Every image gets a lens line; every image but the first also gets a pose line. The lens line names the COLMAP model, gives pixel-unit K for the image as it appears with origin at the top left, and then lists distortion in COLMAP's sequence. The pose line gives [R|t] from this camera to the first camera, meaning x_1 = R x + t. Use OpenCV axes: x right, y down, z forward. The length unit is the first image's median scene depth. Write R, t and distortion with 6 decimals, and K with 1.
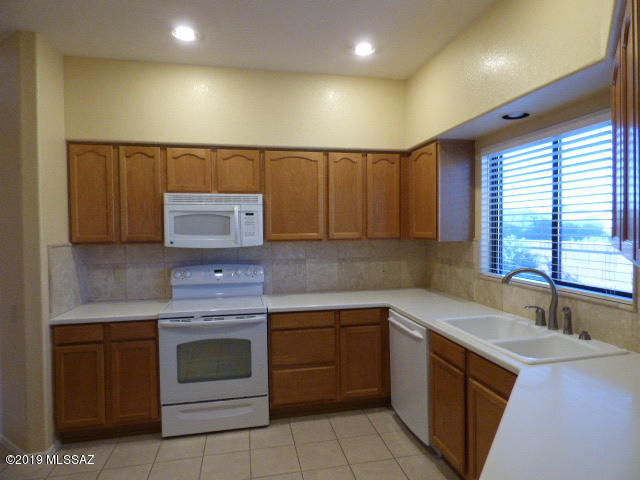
lens RADIAL K [[378.2, 0, 320.0], [0, 378.2, 240.0], [0, 0, 1]] dist [-0.002235, -0.000407]
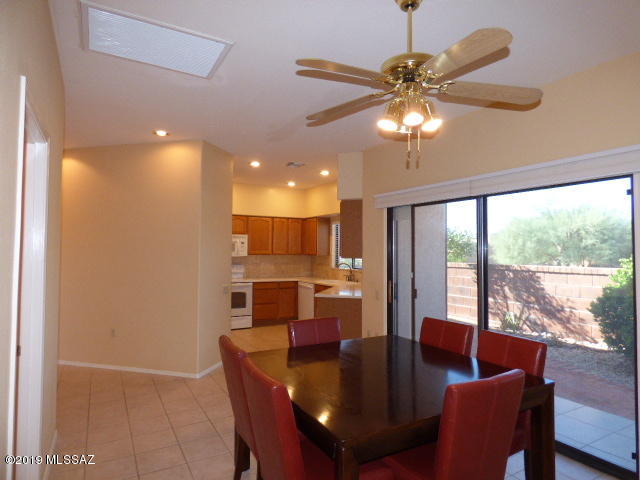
lens RADIAL K [[378.2, 0, 320.0], [0, 378.2, 240.0], [0, 0, 1]] dist [-0.002235, -0.000407]
pose [[0.951090, 0.024850, 0.307912, -0.474810], [-0.006976, 0.998233, -0.059015, 0.052629], [-0.308835, 0.053980, 0.949583, -1.499588]]
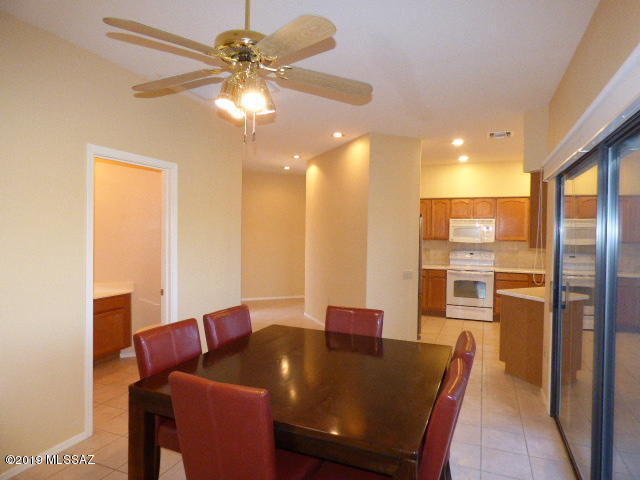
lens RADIAL K [[378.2, 0, 320.0], [0, 378.2, 240.0], [0, 0, 1]] dist [-0.002235, -0.000407]
pose [[0.820832, 0.033803, -0.570169, 0.274565], [-0.039334, 0.999223, 0.002614, 0.035178], [0.569814, 0.020281, 0.821523, -1.396073]]
